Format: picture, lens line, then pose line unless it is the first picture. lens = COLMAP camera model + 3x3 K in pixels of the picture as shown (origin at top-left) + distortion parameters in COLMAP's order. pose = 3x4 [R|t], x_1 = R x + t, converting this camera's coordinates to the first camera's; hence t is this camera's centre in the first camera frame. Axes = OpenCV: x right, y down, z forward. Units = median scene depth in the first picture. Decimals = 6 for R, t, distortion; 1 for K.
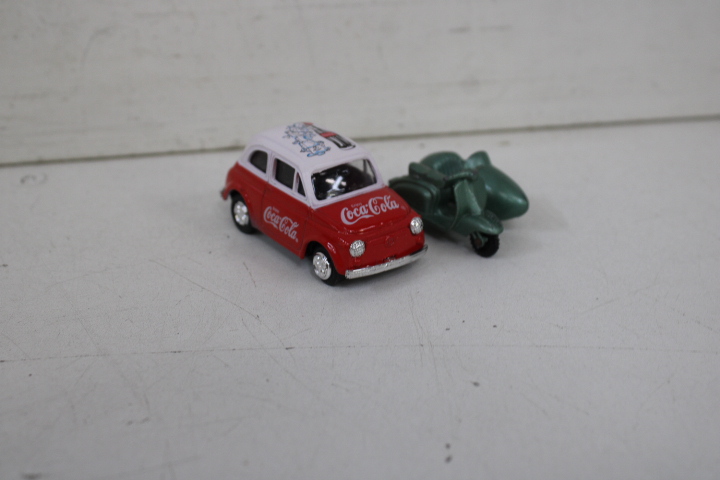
lens RADIAL K [[955.1, 0, 358.3], [0, 955.1, 242.5], [0, 0, 1]] dist [-0.091026, 0.312025]
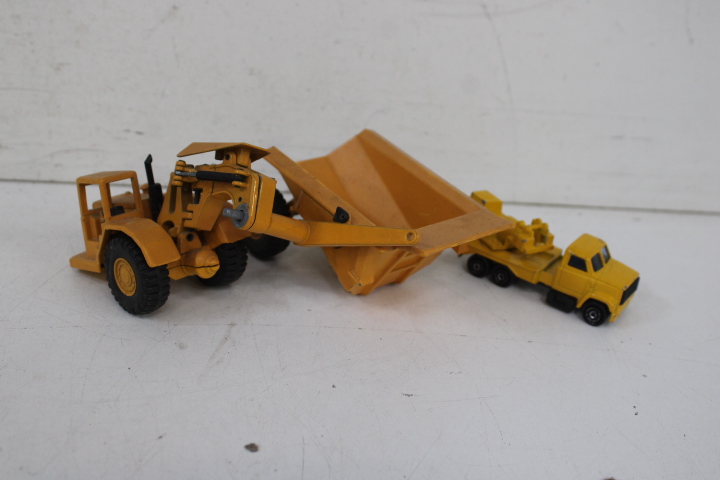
lens RADIAL K [[972.0, 0, 390.7], [0, 972.0, 242.3], [0, 0, 1]] dist [-0.032873, 0.114724]
pose [[0.992258, 0.121941, 0.023557, -0.368320], [-0.121464, 0.992379, -0.020733, 0.005536], [-0.025906, 0.017711, 0.999507, -0.659402]]
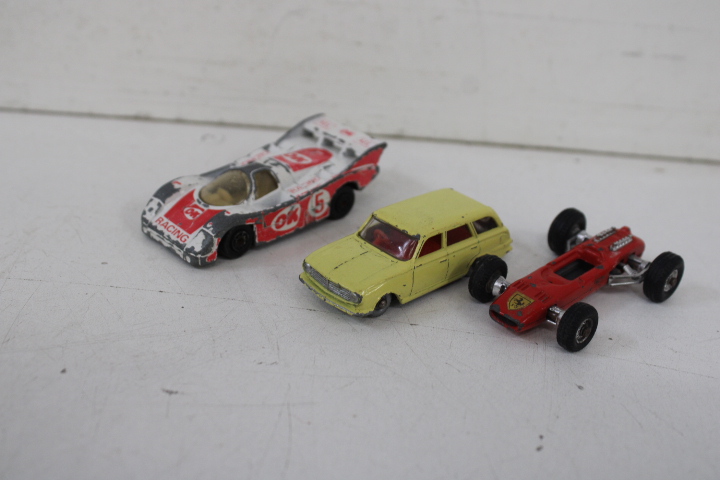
lens RADIAL K [[955.1, 0, 358.3], [0, 955.1, 242.5], [0, 0, 1]] dist [-0.091026, 0.312025]
pose [[0.973587, 0.159942, -0.162932, 0.028315], [-0.159622, 0.987062, 0.015136, 0.012450], [0.163245, 0.011271, 0.986521, -0.079998]]
